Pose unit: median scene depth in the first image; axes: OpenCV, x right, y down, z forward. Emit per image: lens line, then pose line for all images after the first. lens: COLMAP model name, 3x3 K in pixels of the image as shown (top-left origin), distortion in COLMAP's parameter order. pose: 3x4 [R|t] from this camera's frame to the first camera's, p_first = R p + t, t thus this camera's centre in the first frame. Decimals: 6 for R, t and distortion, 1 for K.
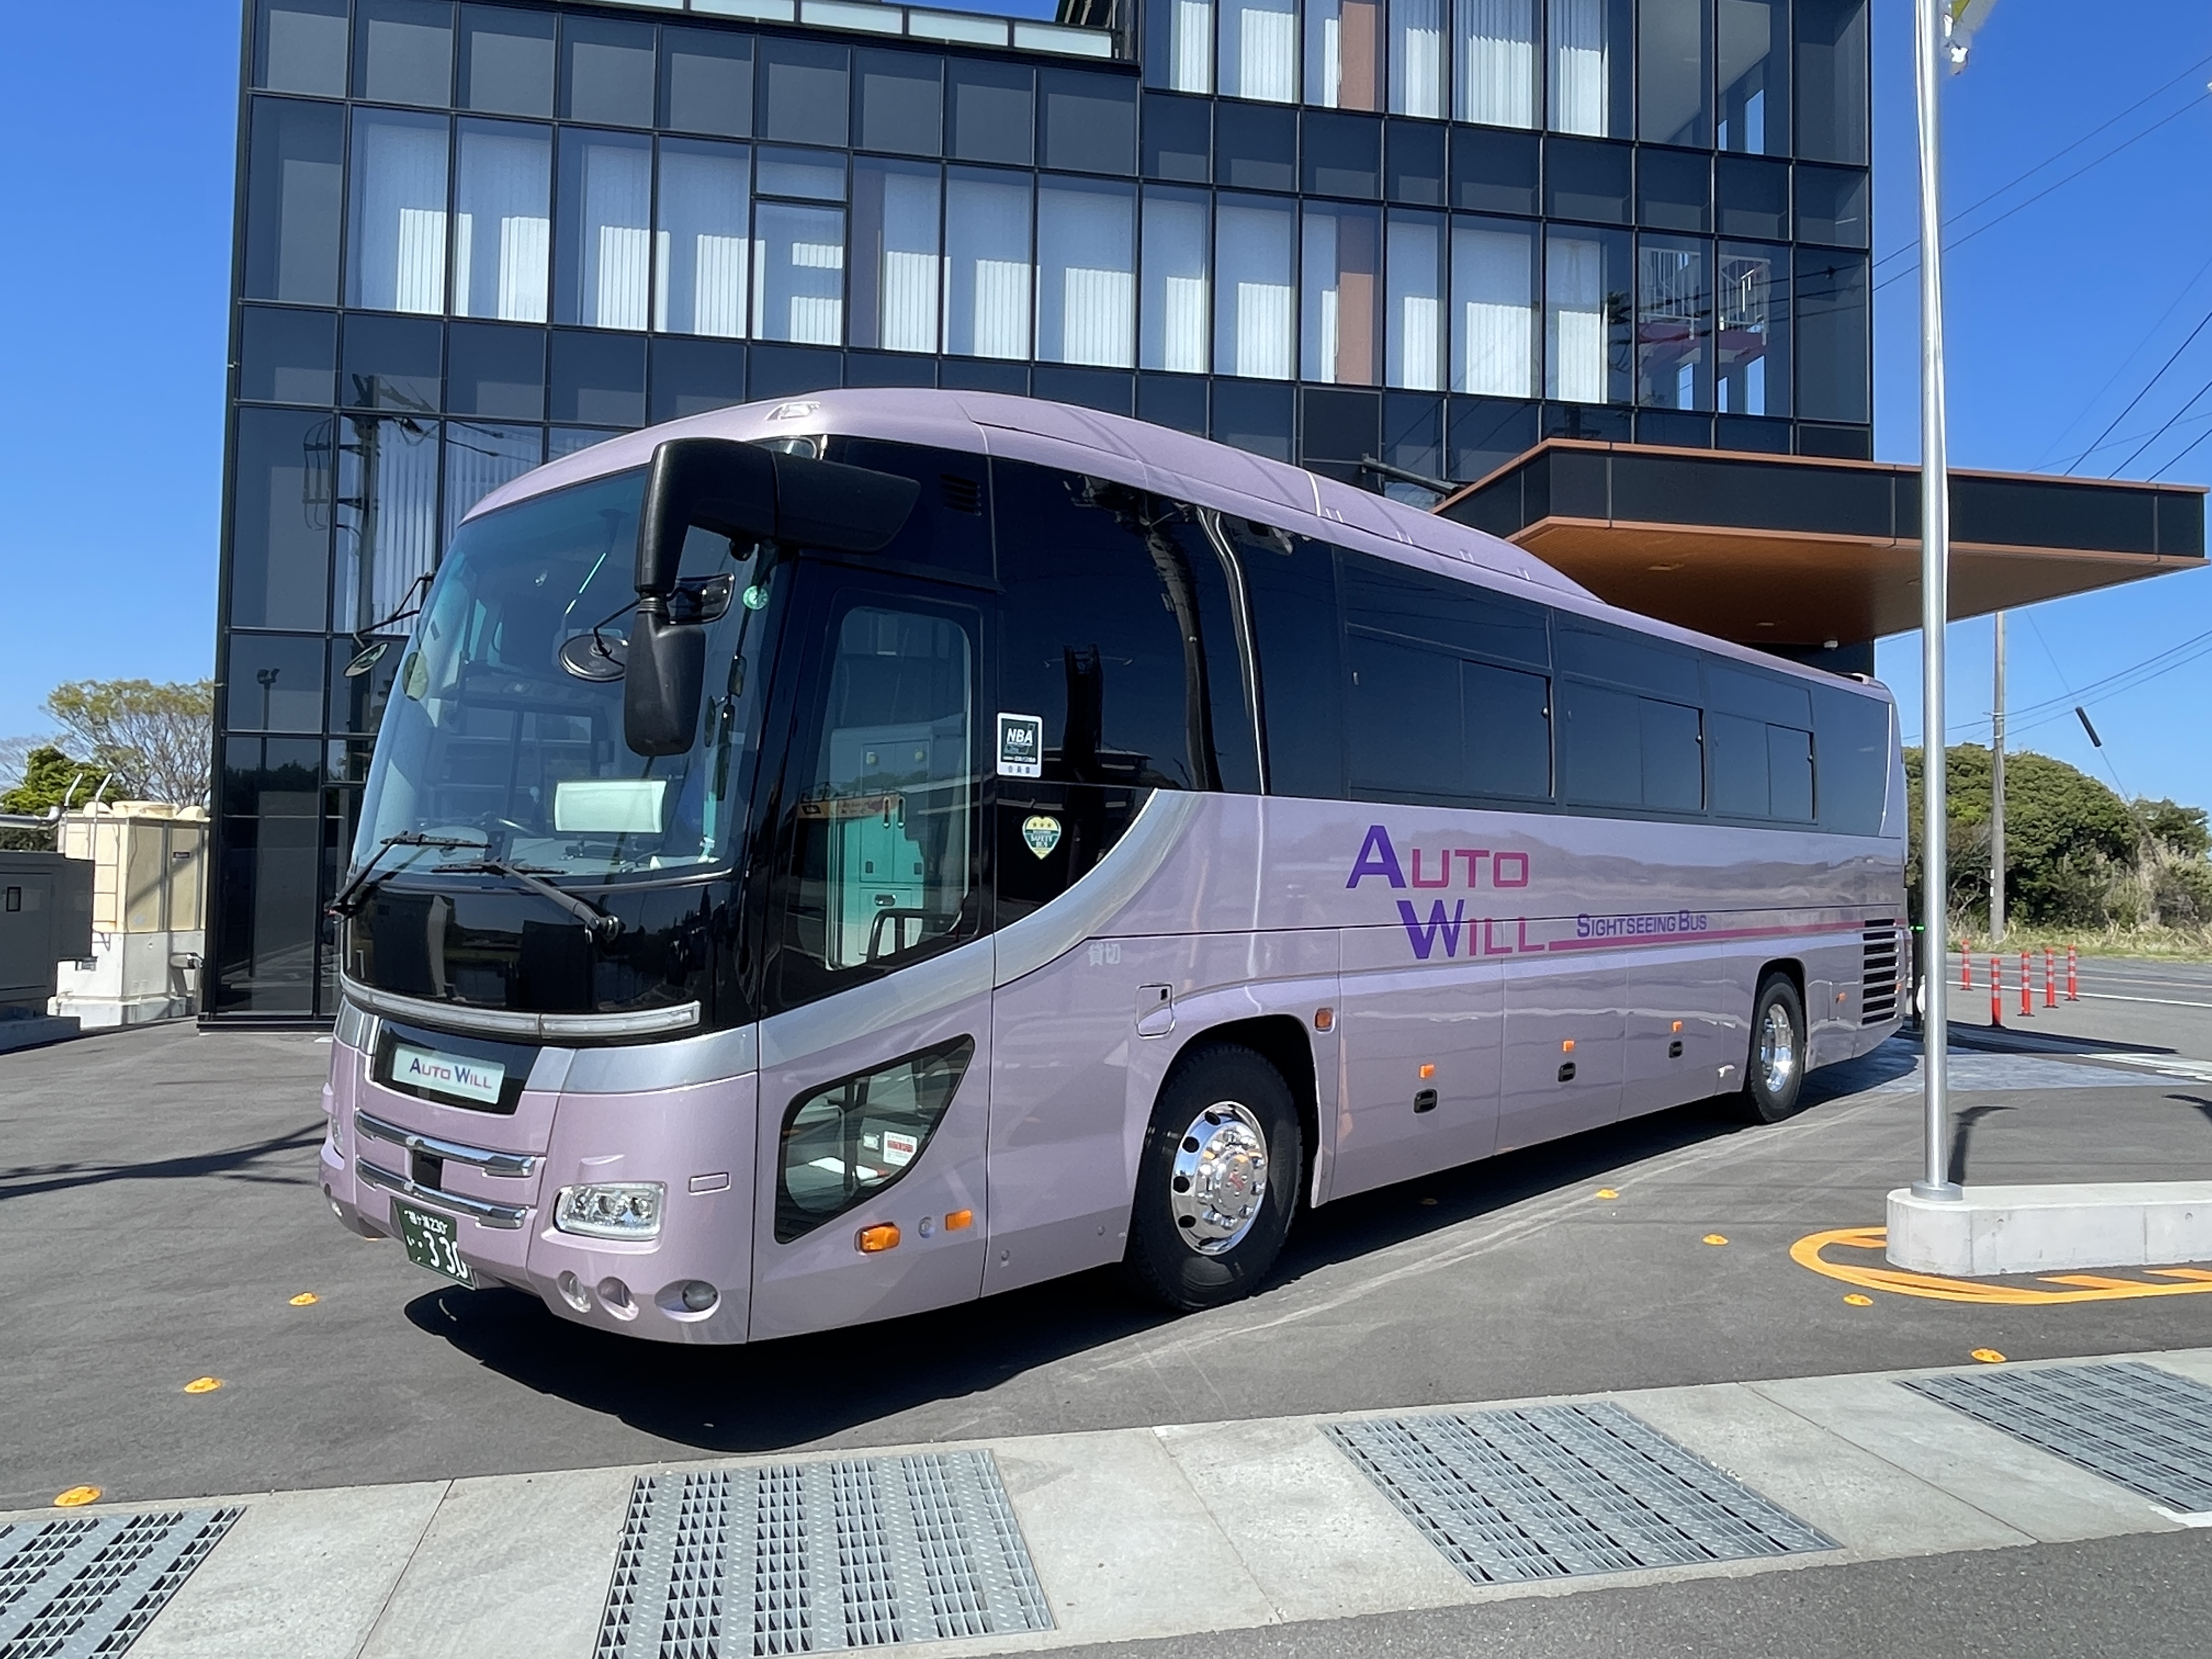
lens RADIAL K [[1561.9, 0, 1100.3], [0, 1561.9, 837.6], [0, 0, 1]] dist [0.000567, -0.006622]
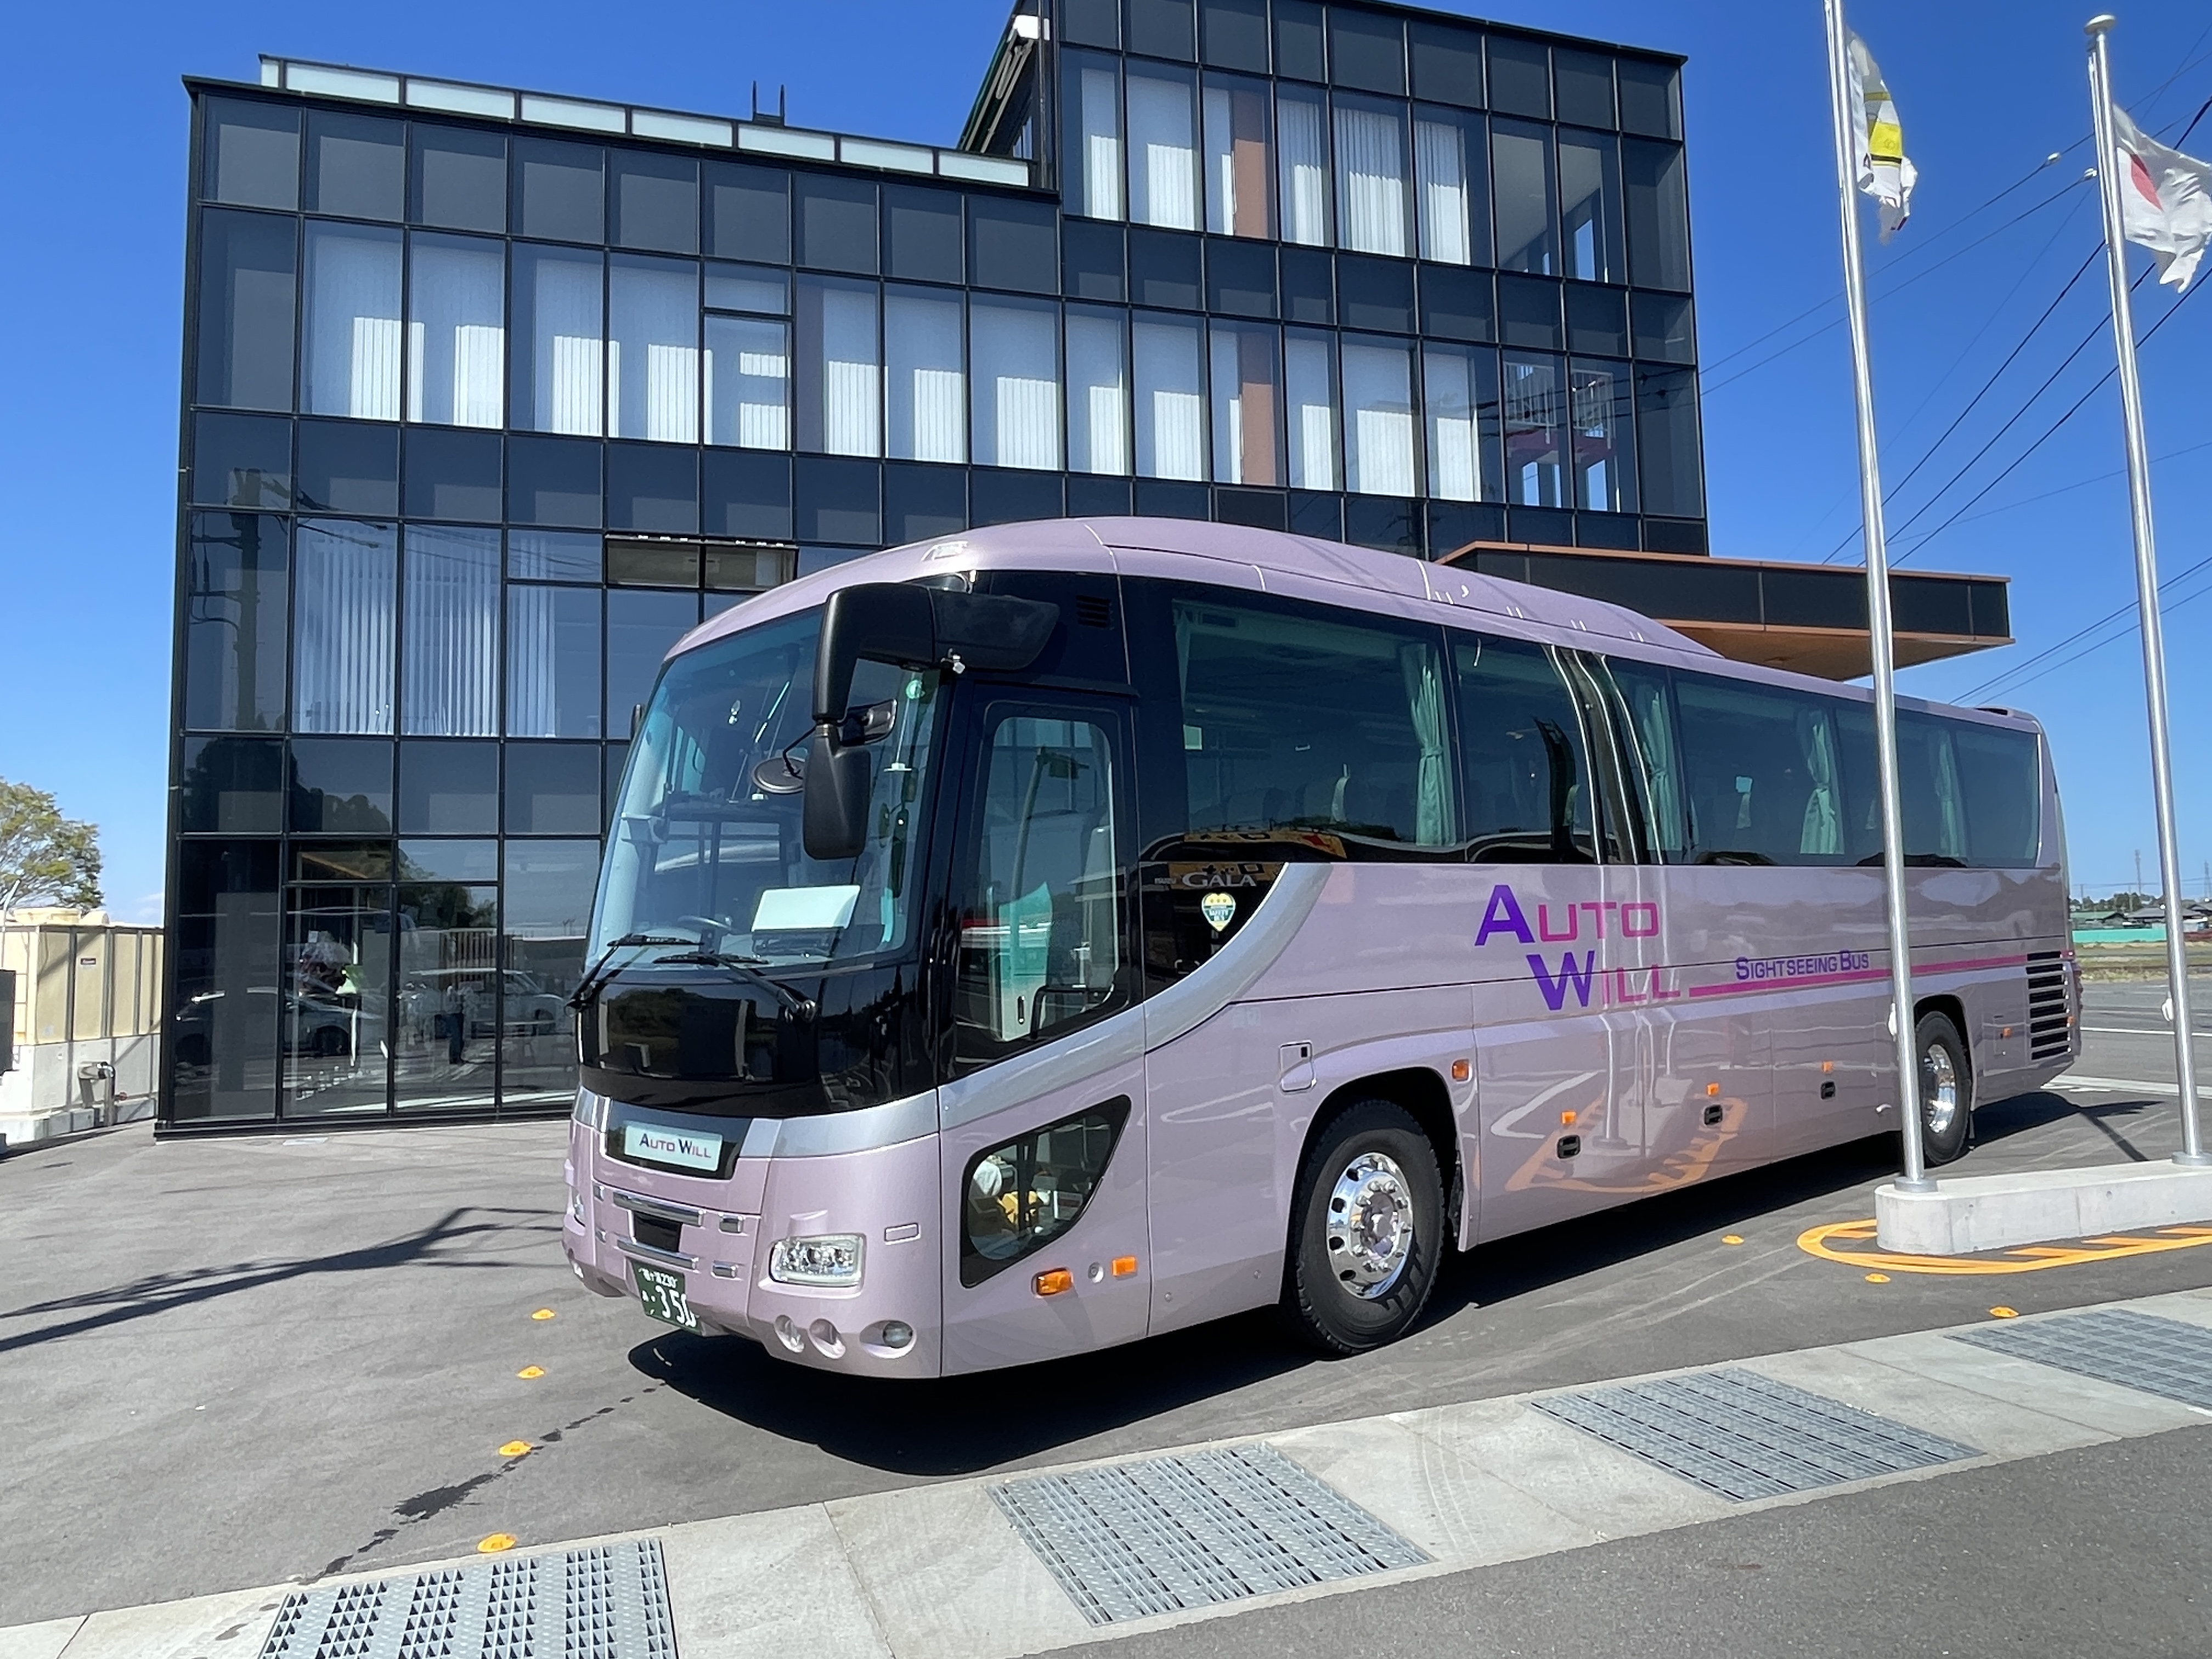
lens RADIAL K [[1550.4, 0, 1106.0], [0, 1550.4, 829.5], [0, 0, 1]] dist [-0.001554, -0.002144]
pose [[0.991330, -0.028571, 0.128251, -0.102600], [0.034735, 0.998334, -0.046081, -0.005364], [-0.126721, 0.050136, 0.990671, -0.049855]]
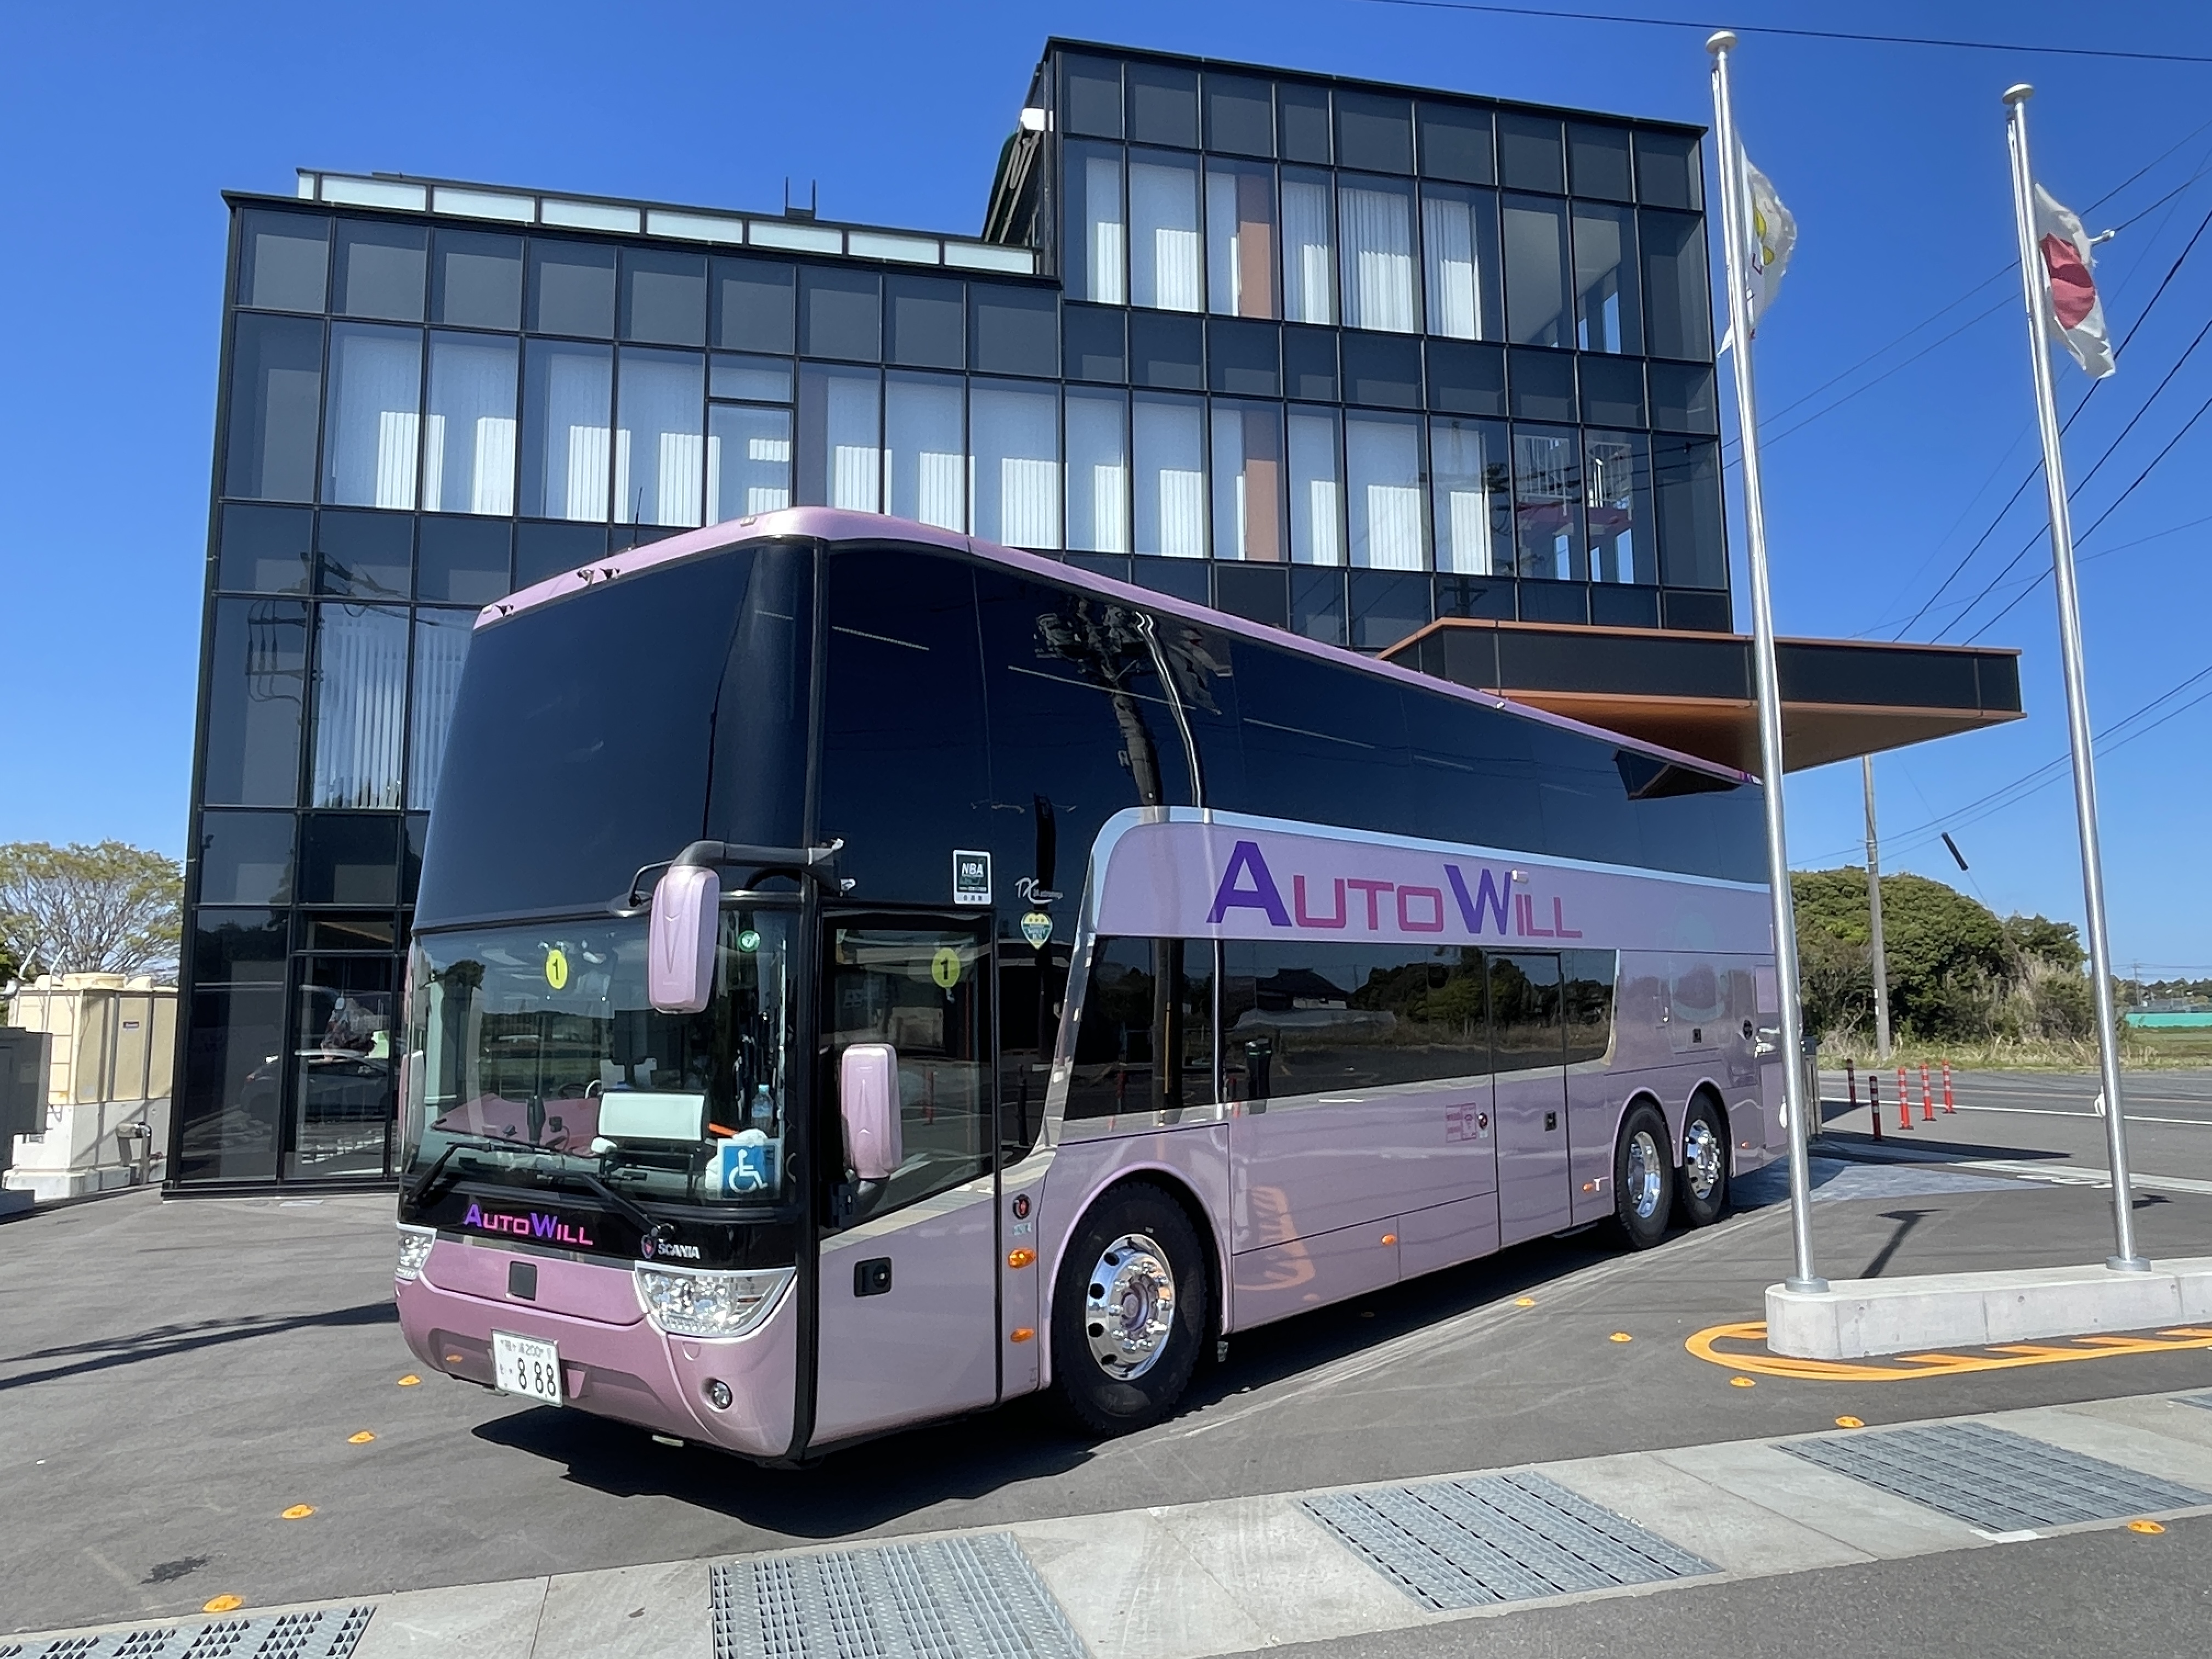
lens RADIAL K [[1558.3, 0, 1098.0], [0, 1558.3, 835.8], [0, 0, 1]] dist [-0.001456, -0.000687]
pose [[0.998234, -0.020420, 0.055776, -0.019109], [0.025347, 0.995699, -0.089117, -0.006202], [-0.053716, 0.090374, 0.994458, -0.064978]]
